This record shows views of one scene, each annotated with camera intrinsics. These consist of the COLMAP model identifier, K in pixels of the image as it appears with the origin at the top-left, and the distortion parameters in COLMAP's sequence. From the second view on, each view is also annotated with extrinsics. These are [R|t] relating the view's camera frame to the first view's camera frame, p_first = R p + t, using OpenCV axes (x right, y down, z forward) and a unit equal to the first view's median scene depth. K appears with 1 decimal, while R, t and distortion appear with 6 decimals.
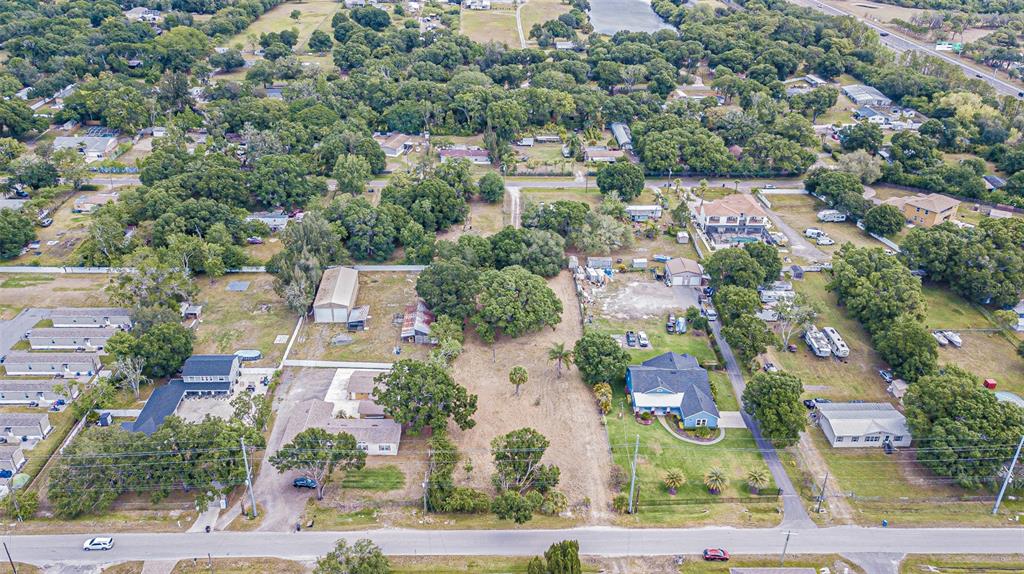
lens RADIAL K [[813.5, 0, 512.0], [0, 813.5, 287.0], [0, 0, 1]] dist [0.030426, -0.006548]
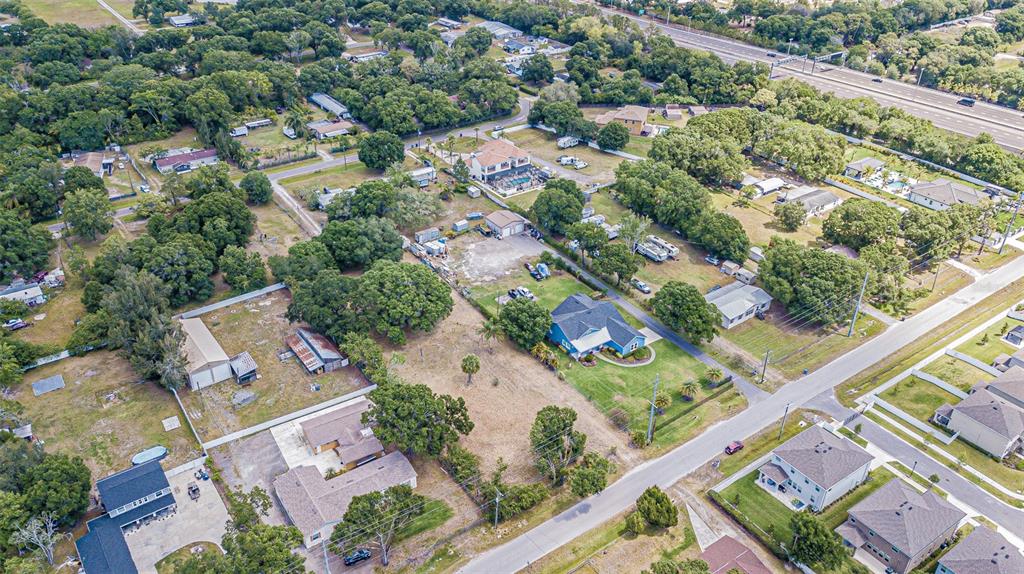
lens RADIAL K [[780.1, 0, 512.0], [0, 780.1, 287.0], [0, 0, 1]] dist [0.030327, -0.003473]
pose [[0.830584, -0.297178, 0.470973, -0.337800], [0.262350, 0.954793, 0.139794, -0.092186], [-0.491225, 0.007449, 0.871001, 0.132317]]
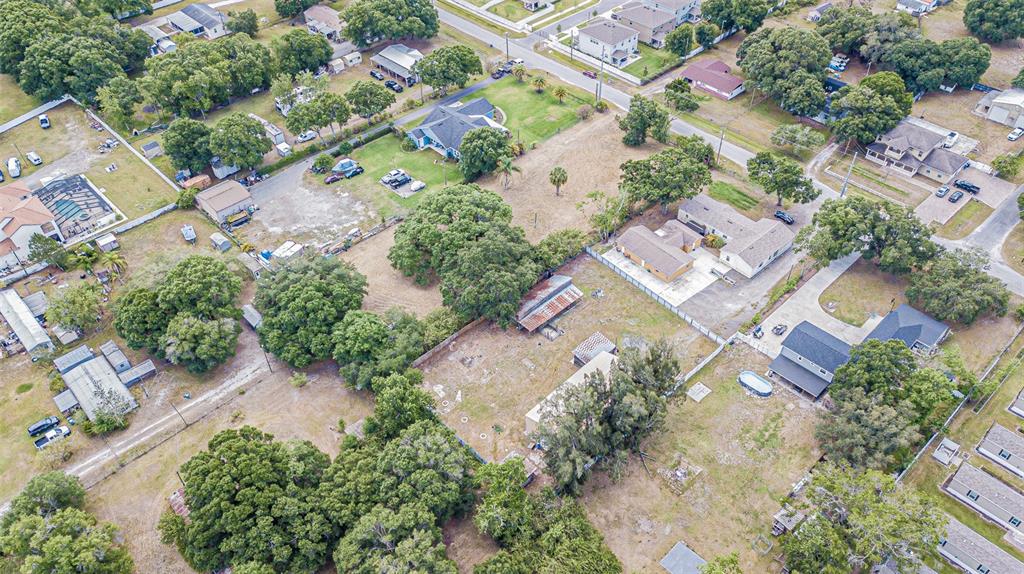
lens RADIAL K [[780.1, 0, 512.0], [0, 780.1, 287.0], [0, 0, 1]] dist [0.030327, -0.003473]
pose [[-0.672313, -0.516428, 0.530375, -0.501963], [0.345954, 0.414220, 0.841866, -0.625797], [-0.654455, 0.749483, -0.099826, 1.134660]]
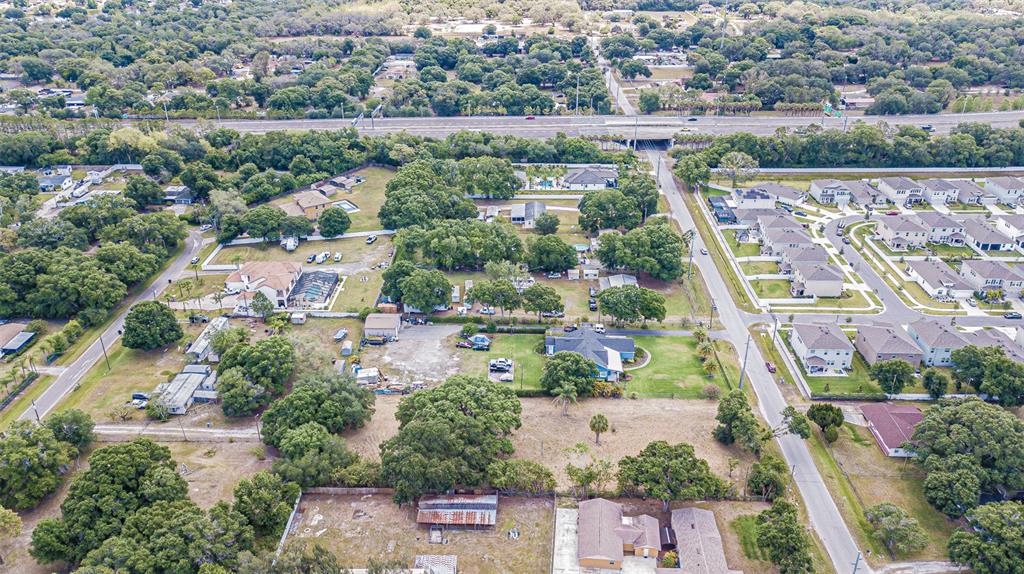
lens RADIAL K [[777.0, 0, 512.0], [0, 777.0, 287.0], [0, 0, 1]] dist [0.027333, -0.004673]
pose [[0.054417, -0.460115, 0.886190, -0.706686], [0.473334, 0.793340, 0.382841, -0.405721], [-0.879201, 0.398631, 0.260959, 0.707865]]
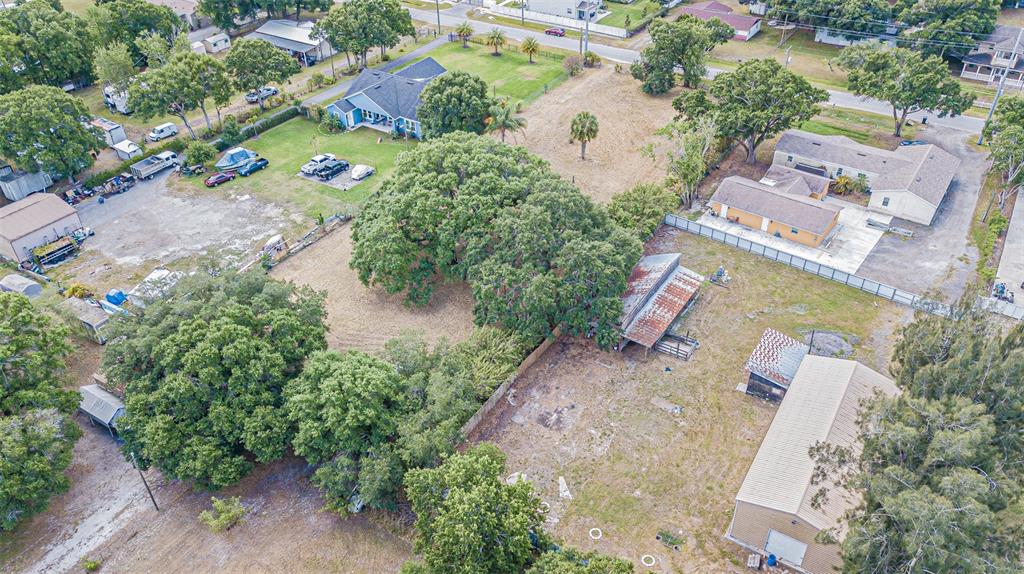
lens RADIAL K [[785.8, 0, 512.0], [0, 785.8, 287.0], [0, 0, 1]] dist [0.017691, 0.012736]
pose [[-0.822543, -0.344460, 0.452515, -0.256420], [0.263215, 0.474753, 0.839838, -0.352894], [-0.504123, 0.809912, -0.299838, 1.214116]]
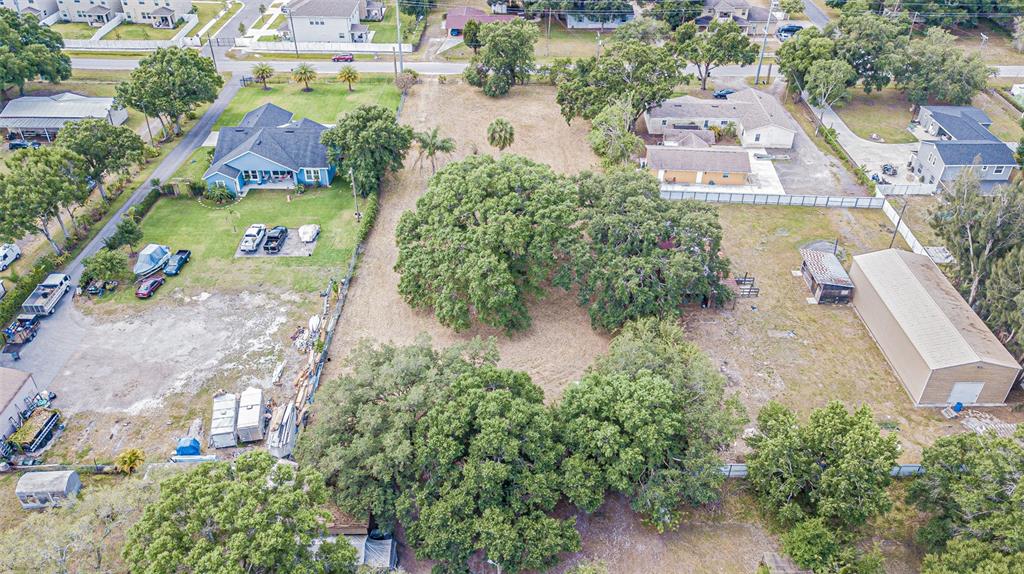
lens RADIAL K [[785.8, 0, 512.0], [0, 785.8, 287.0], [0, 0, 1]] dist [0.017691, 0.012736]
pose [[-0.999169, -0.040519, 0.004449, -0.008870], [-0.014298, 0.450588, 0.892618, -0.388703], [-0.038172, 0.891812, -0.450793, 1.291538]]
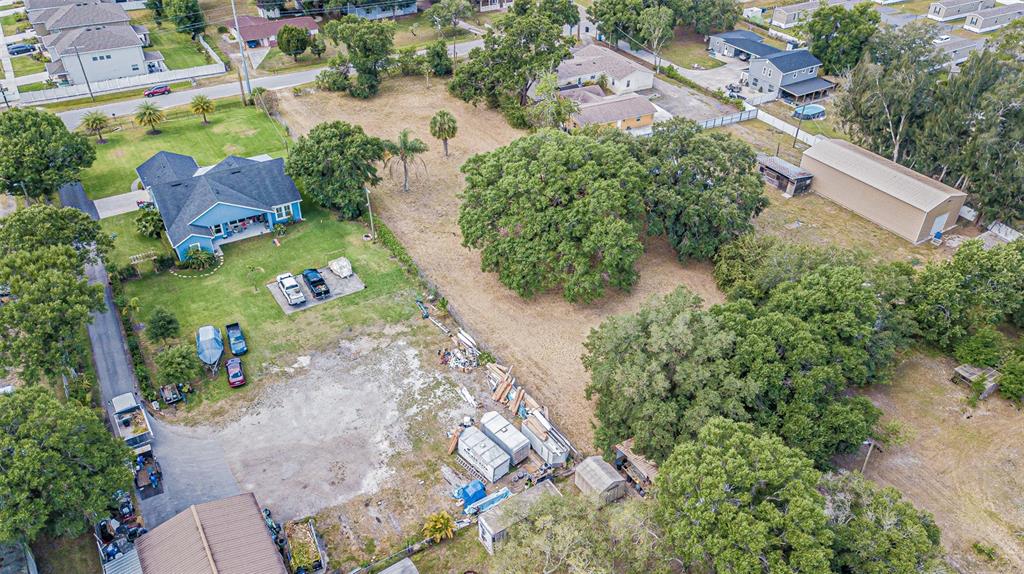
lens RADIAL K [[785.8, 0, 512.0], [0, 785.8, 287.0], [0, 0, 1]] dist [0.017691, 0.012736]
pose [[-0.866297, 0.258262, -0.427586, 0.251625], [-0.266474, 0.485088, 0.832875, -0.356590], [0.422517, 0.835458, -0.351410, 1.250536]]
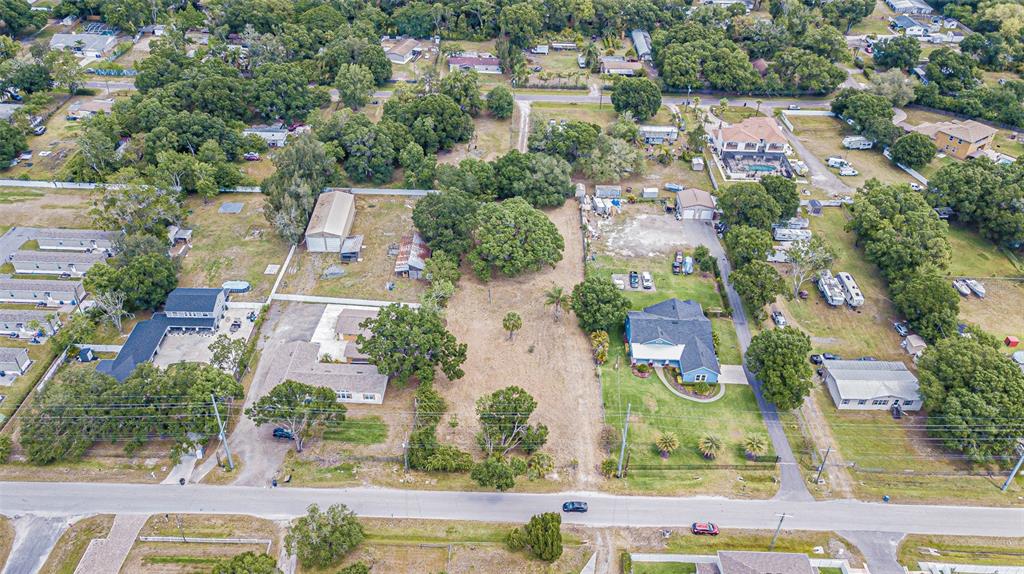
lens RADIAL K [[780.1, 0, 512.0], [0, 780.1, 287.0], [0, 0, 1]] dist [0.030327, -0.003473]
pose [[0.999205, 0.030176, -0.026038, 0.027564], [-0.026181, 0.989511, 0.142065, -0.055921], [0.030052, -0.141270, 0.989515, 0.088626]]
